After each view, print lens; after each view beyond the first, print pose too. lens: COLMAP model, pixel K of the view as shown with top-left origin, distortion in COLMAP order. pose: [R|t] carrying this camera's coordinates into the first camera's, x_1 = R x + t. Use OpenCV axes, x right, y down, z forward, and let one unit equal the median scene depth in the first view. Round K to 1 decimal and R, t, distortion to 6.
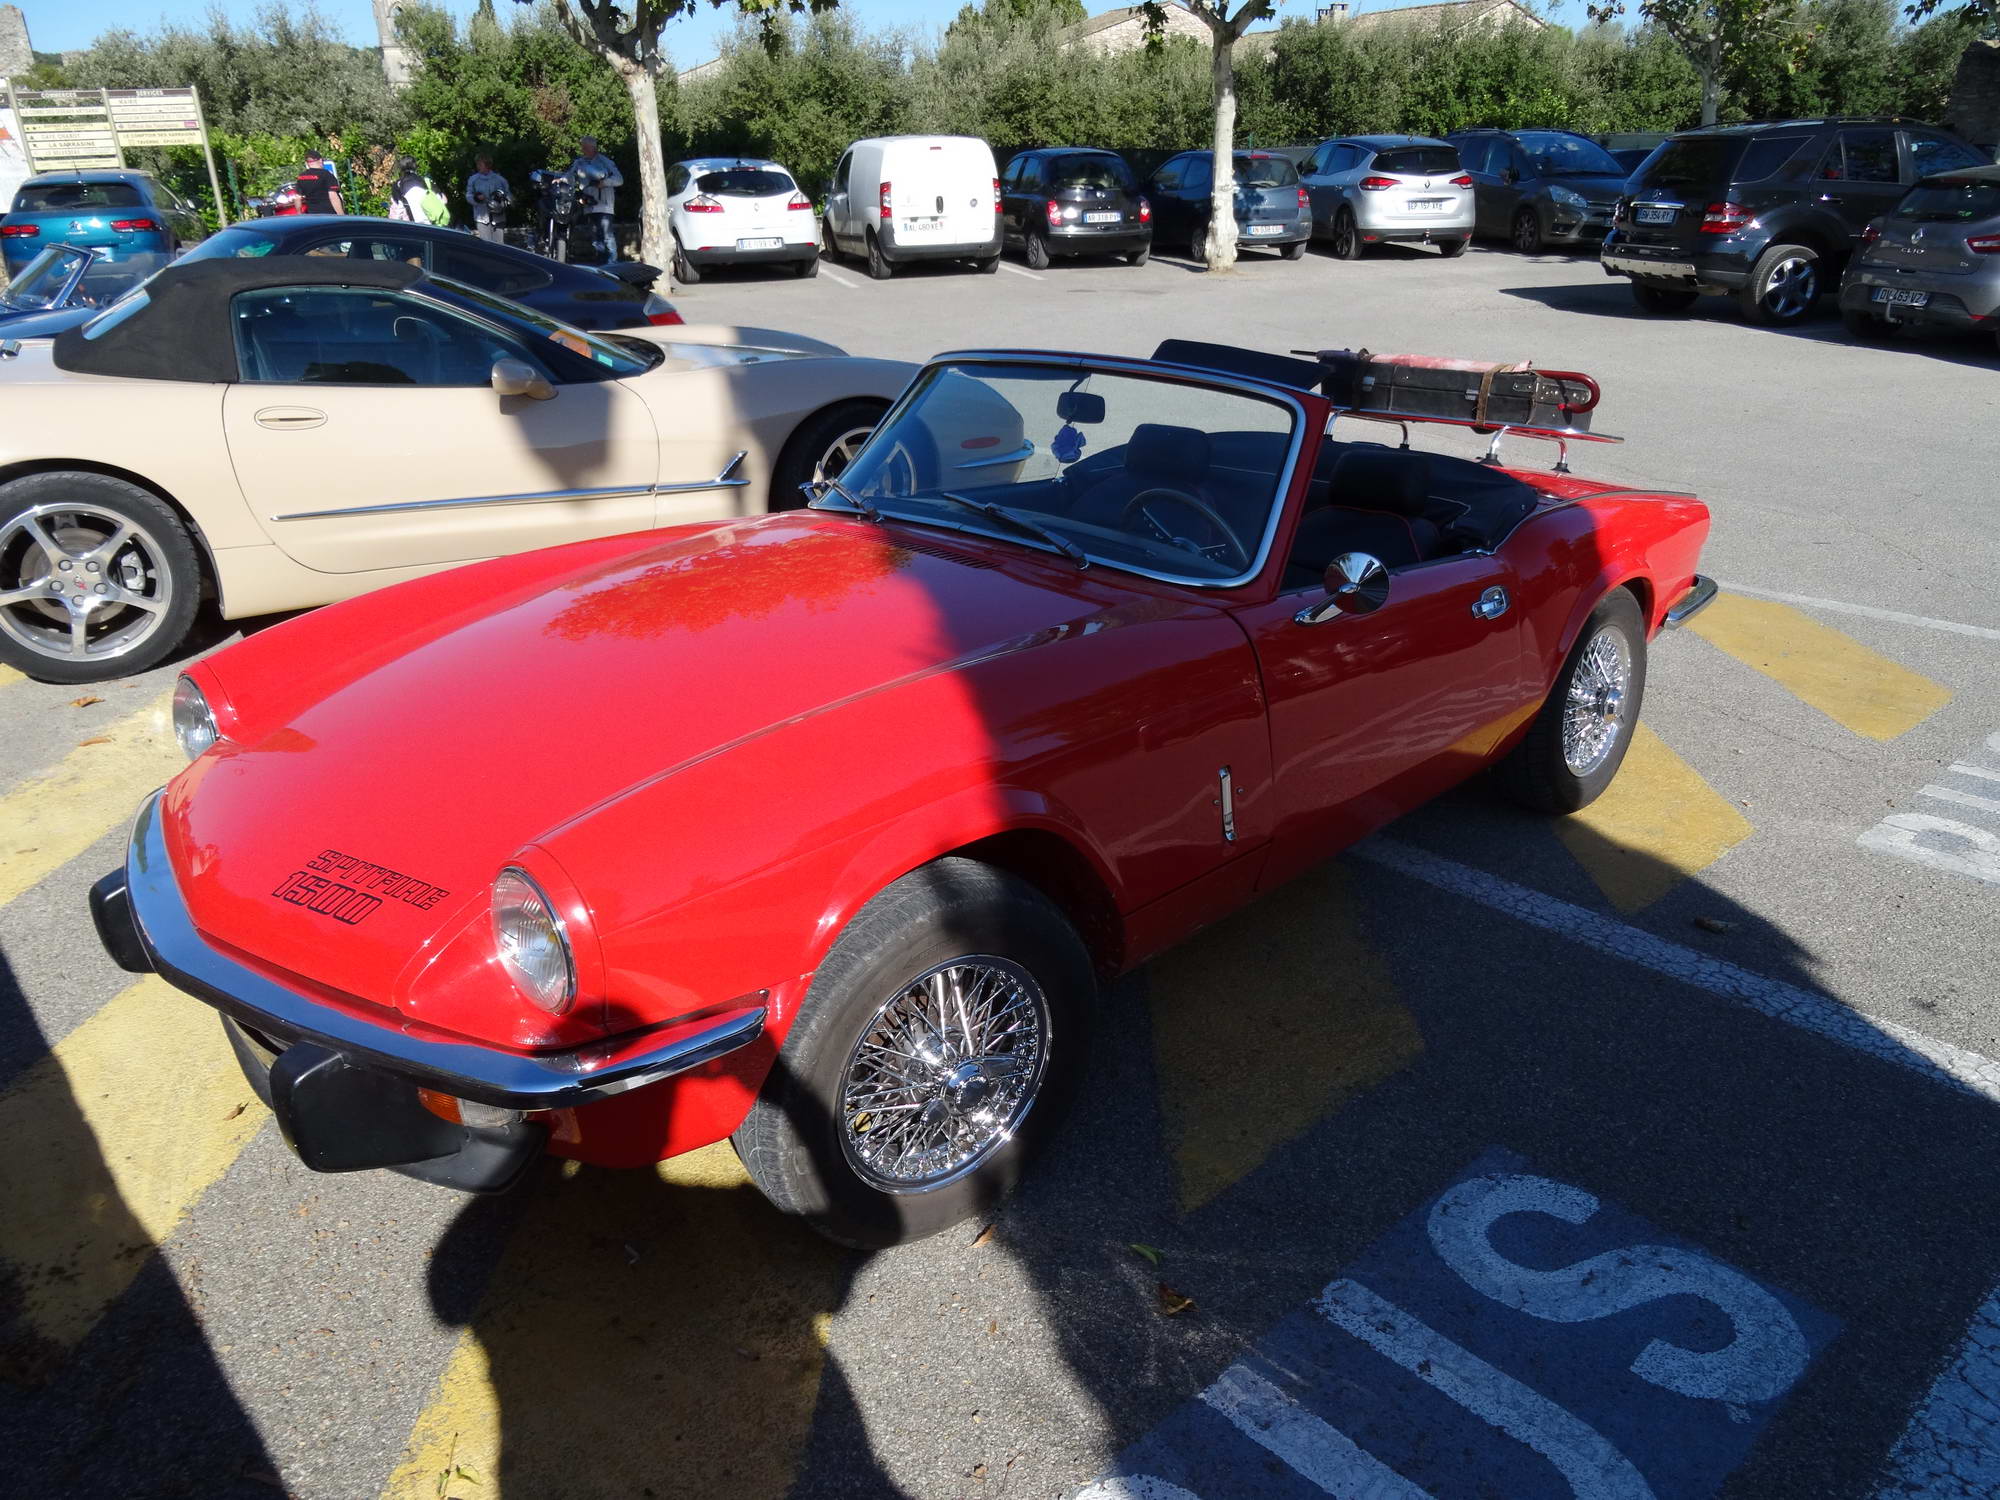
lens RADIAL K [[1440.7, 0, 1009.5], [0, 1440.7, 744.9], [0, 0, 1]] dist [-0.008430, -0.001469]
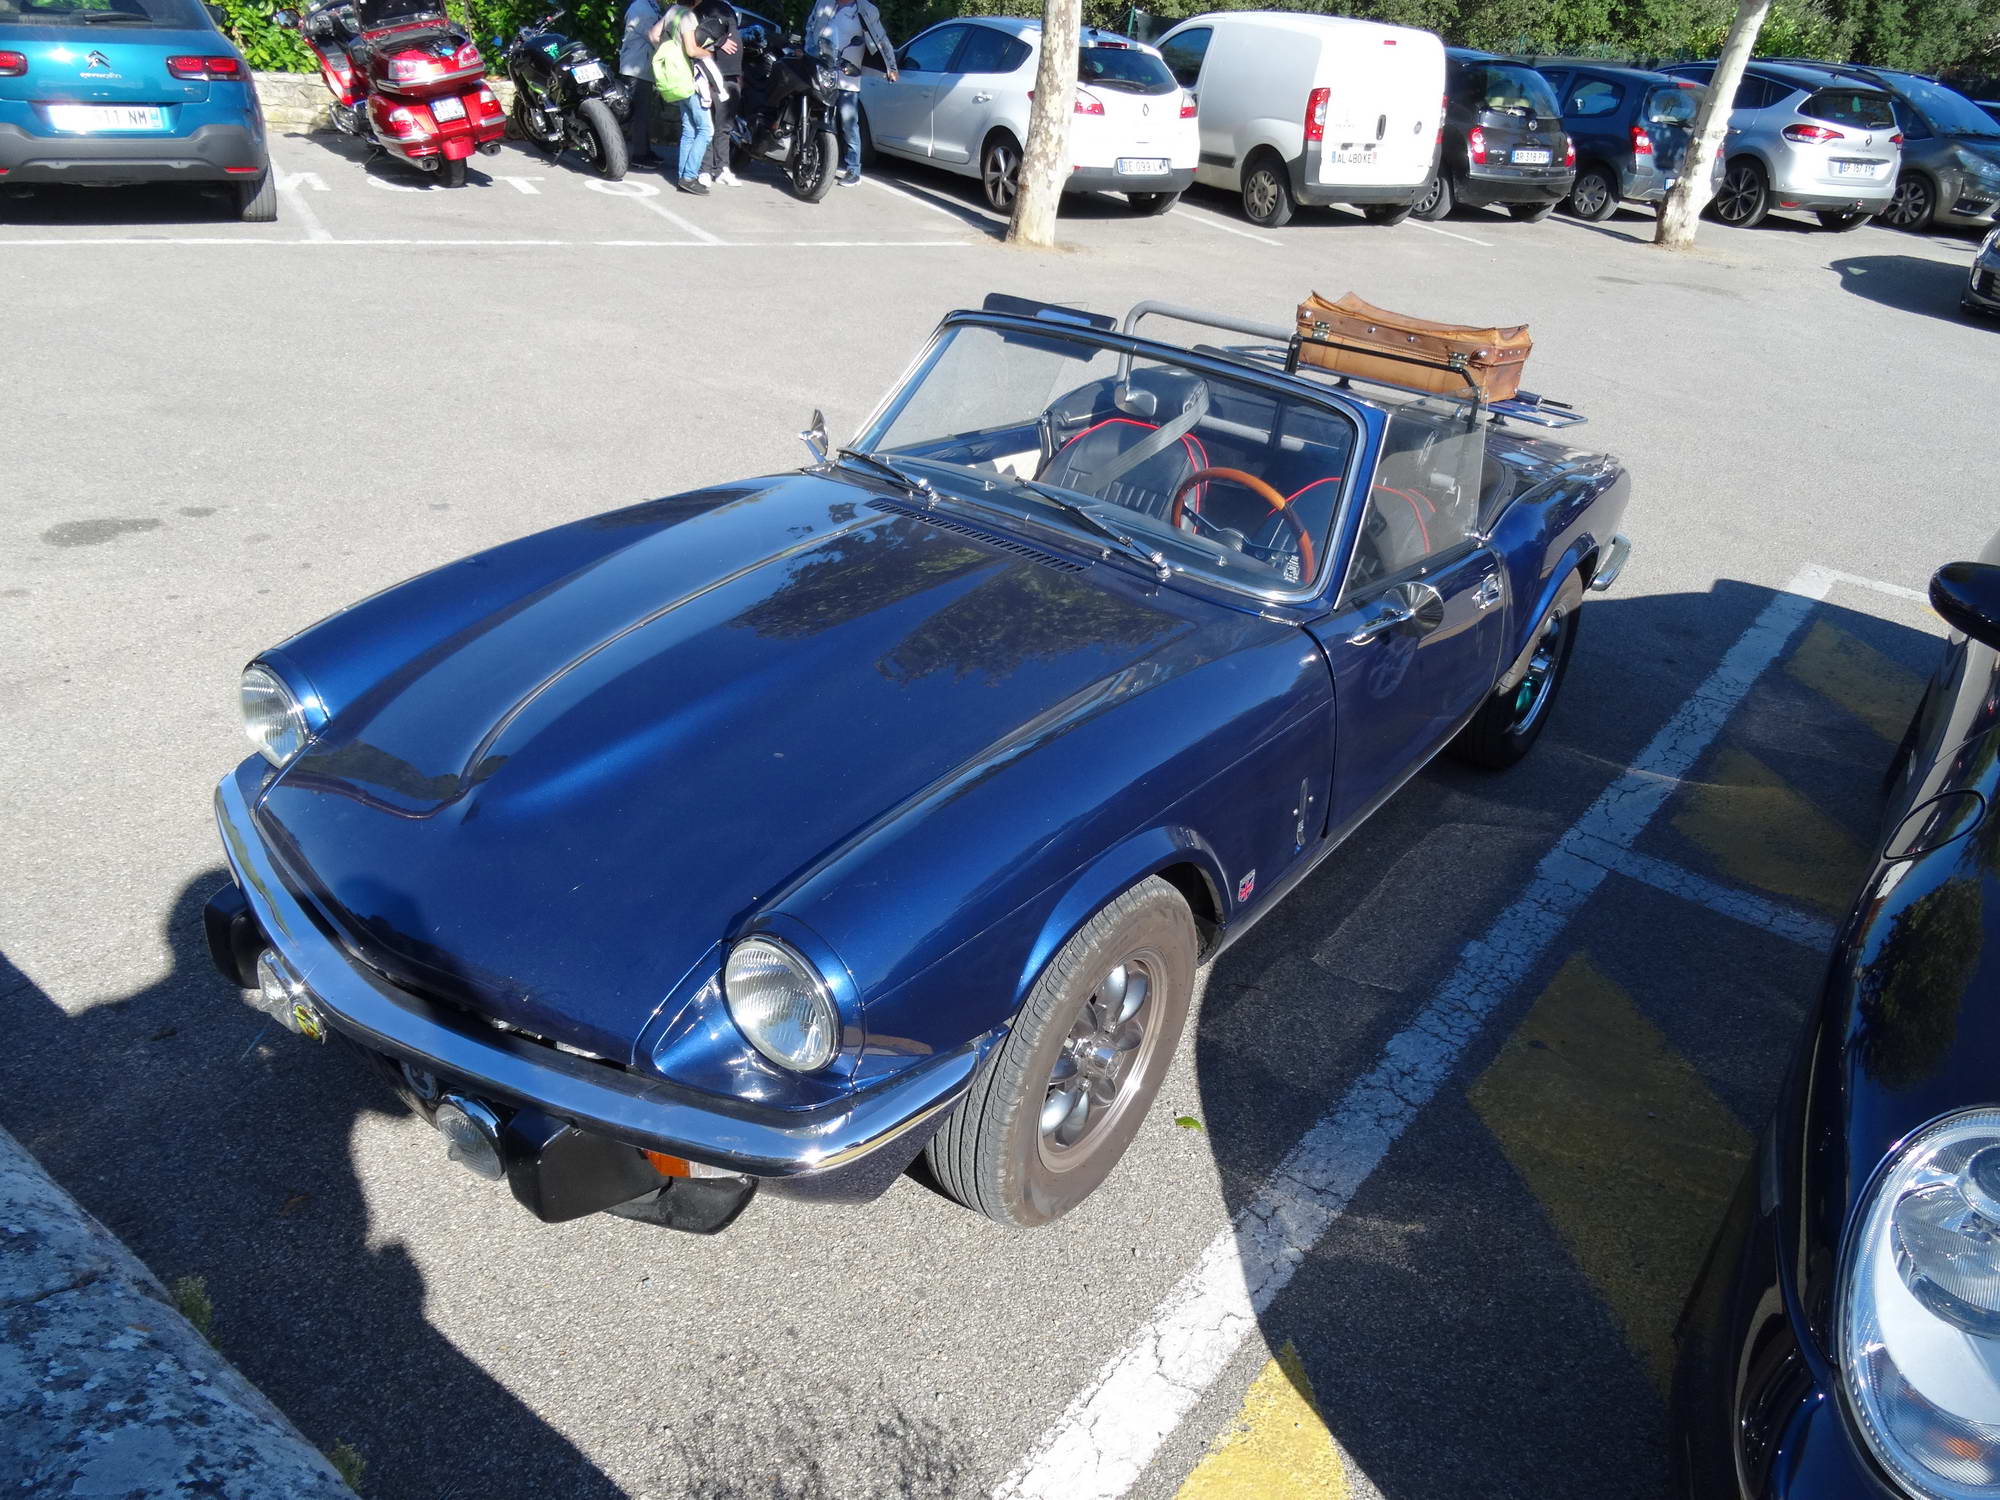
lens RADIAL K [[1440.7, 0, 987.8], [0, 1440.7, 761.7], [0, 0, 1]] dist [-0.008430, -0.001469]
pose [[0.981038, -0.001348, 0.193811, -0.356850], [-0.018870, 0.994561, 0.102433, -0.135147], [-0.192895, -0.104148, 0.975677, 0.320735]]
